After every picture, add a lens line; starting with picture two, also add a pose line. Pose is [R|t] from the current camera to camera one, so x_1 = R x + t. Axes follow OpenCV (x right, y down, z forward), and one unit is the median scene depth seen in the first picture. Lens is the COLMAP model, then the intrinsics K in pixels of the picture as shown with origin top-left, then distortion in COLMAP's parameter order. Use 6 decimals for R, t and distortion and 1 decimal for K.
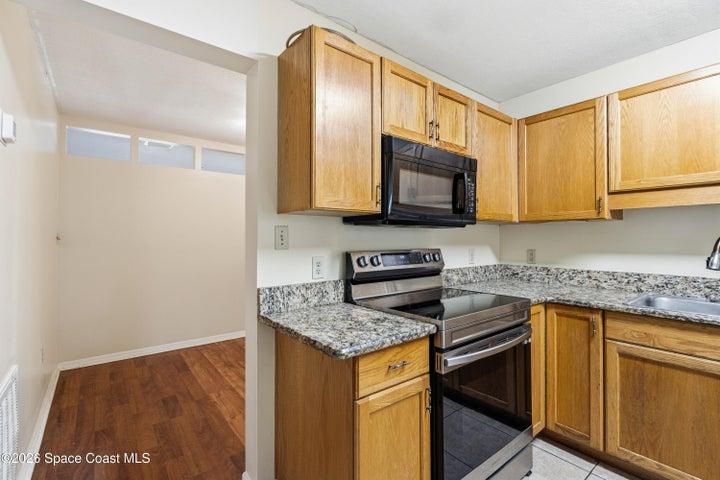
lens RADIAL K [[326.4, 0, 357.4], [0, 326.4, 233.7], [0, 0, 1]] dist [-0.008313, 0.003309]
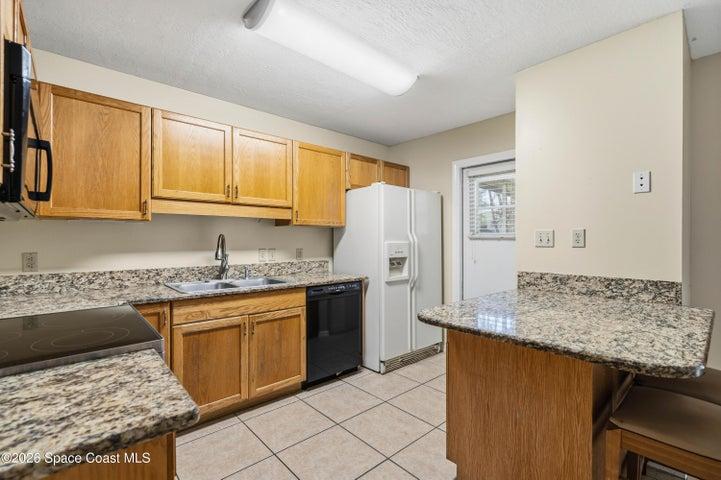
lens RADIAL K [[326.8, 0, 359.0], [0, 326.8, 238.8], [0, 0, 1]] dist [-0.008313, 0.003309]
pose [[-0.066240, 0.003949, 0.997796, -0.384038], [-0.015025, 0.999875, -0.004954, 0.010096], [-0.997691, -0.015320, -0.066172, 0.381635]]
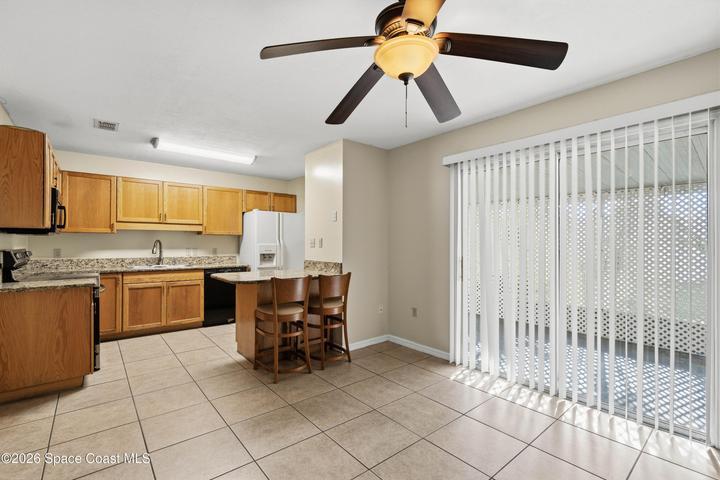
lens RADIAL K [[326.4, 0, 359.2], [0, 326.4, 239.8], [0, 0, 1]] dist [-0.008313, 0.003309]
pose [[-0.023967, 0.009283, 0.999670, -1.495722], [-0.017106, 0.999807, -0.009695, -0.008790], [-0.999566, -0.017332, -0.023804, -0.600455]]
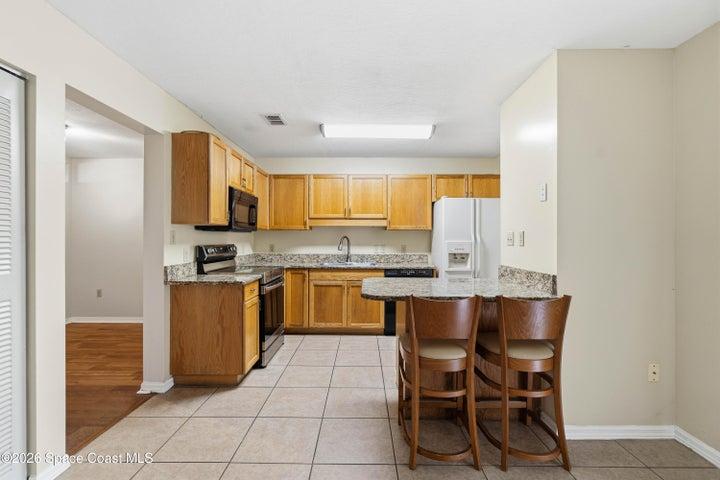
lens RADIAL K [[326.4, 0, 359.2], [0, 326.4, 237.4], [0, 0, 1]] dist [-0.008313, 0.003309]
pose [[0.626499, 0.005874, 0.779400, -0.792274], [-0.014100, 0.999893, 0.003797, -0.007487], [-0.779295, -0.013369, 0.626515, -0.710071]]
